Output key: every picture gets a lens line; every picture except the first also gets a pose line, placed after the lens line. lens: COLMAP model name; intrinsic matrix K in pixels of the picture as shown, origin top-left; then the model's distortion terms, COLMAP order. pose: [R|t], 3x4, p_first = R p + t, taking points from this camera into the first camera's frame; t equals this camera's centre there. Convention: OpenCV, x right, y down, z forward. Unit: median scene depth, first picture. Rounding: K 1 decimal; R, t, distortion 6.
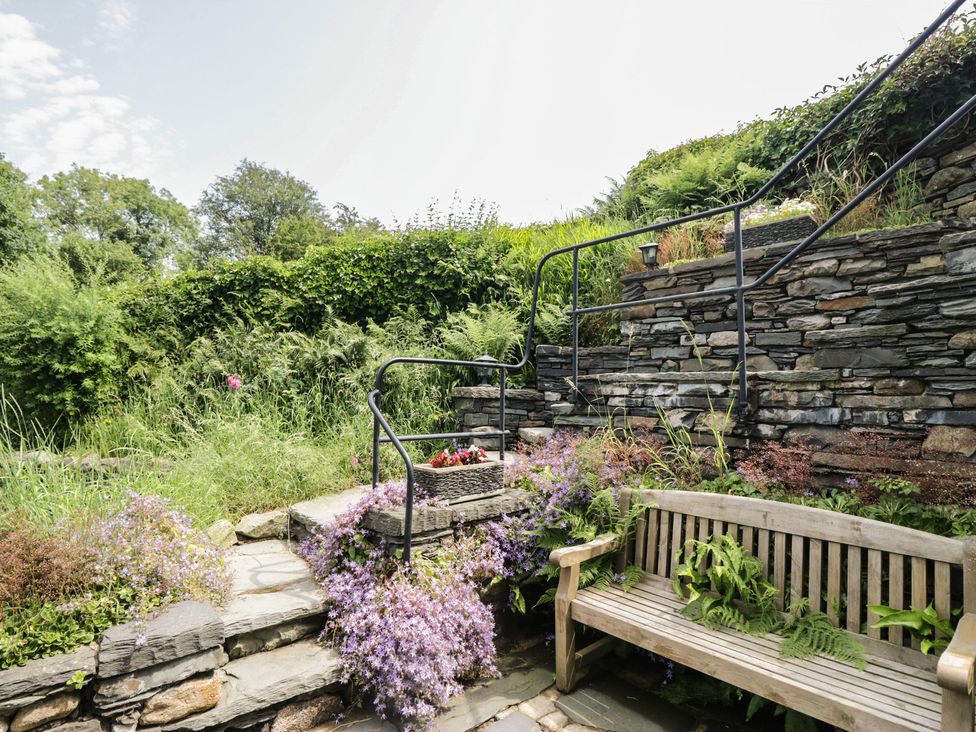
lens RADIAL K [[509.7, 0, 490.8], [0, 509.7, 361.5], [0, 0, 1]] dist [-0.010060, -0.006285]
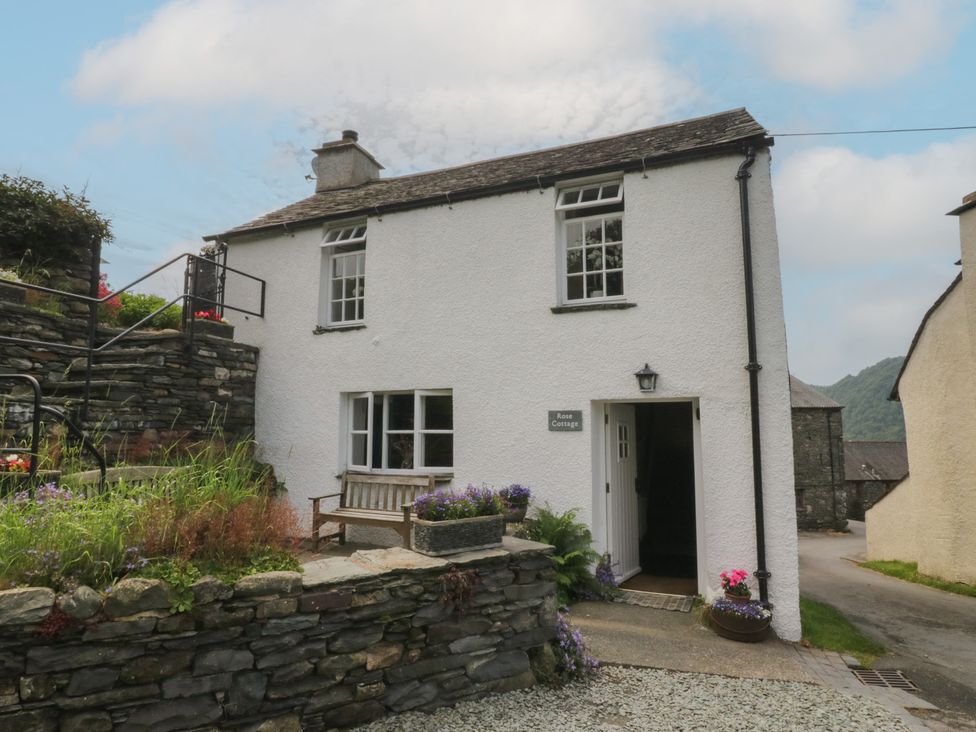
lens RADIAL K [[633.3, 0, 487.0], [0, 633.3, 363.1], [0, 0, 1]] dist [-0.003544, -0.001251]
pose [[-0.498143, 0.077249, 0.863647, -1.757456], [-0.069869, 0.989209, -0.128780, 0.068709], [-0.864275, -0.124493, -0.487370, 0.787733]]
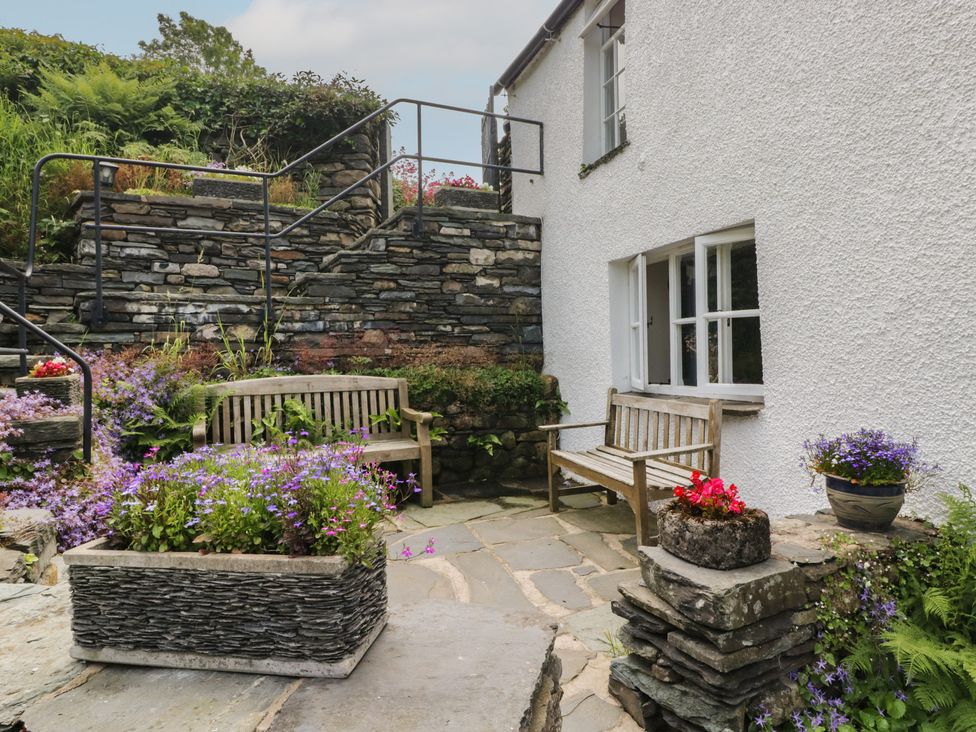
lens RADIAL K [[633.3, 0, 489.4], [0, 633.3, 363.5], [0, 0, 1]] dist [-0.003544, -0.001251]
pose [[0.284540, -0.035721, 0.957998, -0.908535], [-0.042582, 0.997848, 0.049854, 0.083294], [-0.957718, -0.054979, 0.282407, -0.085901]]
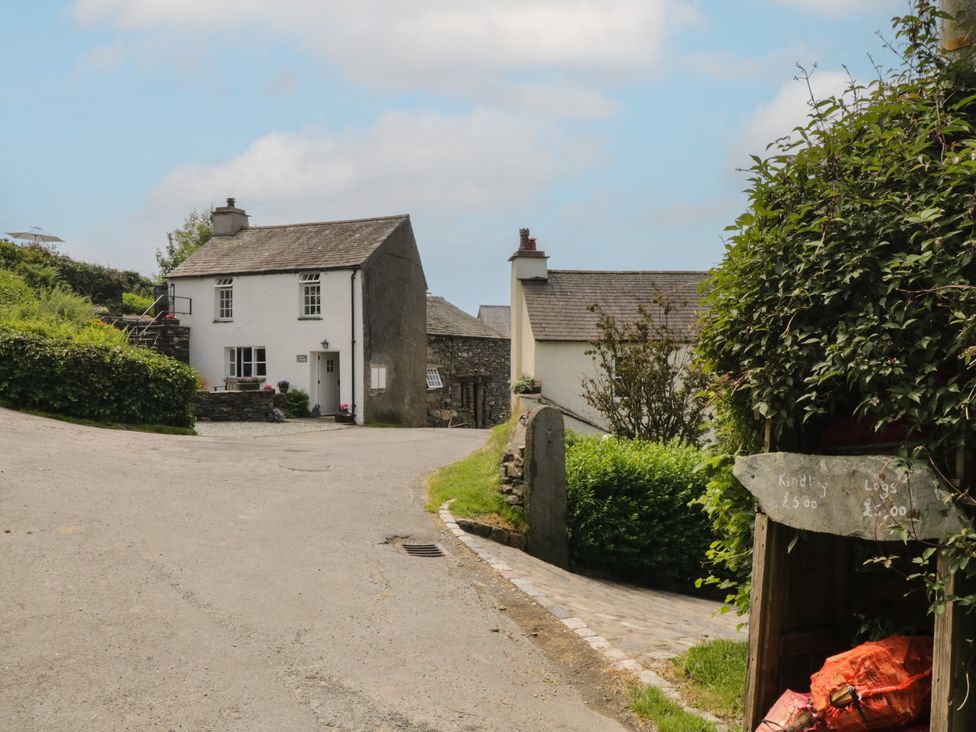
lens RADIAL K [[872.0, 0, 487.2], [0, 872.0, 367.1], [0, 0, 1]] dist [-0.009979, -0.000642]
pose [[-0.516680, -0.016790, 0.856014, -7.825050], [-0.064935, 0.997696, -0.019625, 0.097966], [-0.853713, -0.065725, -0.516580, 2.225368]]
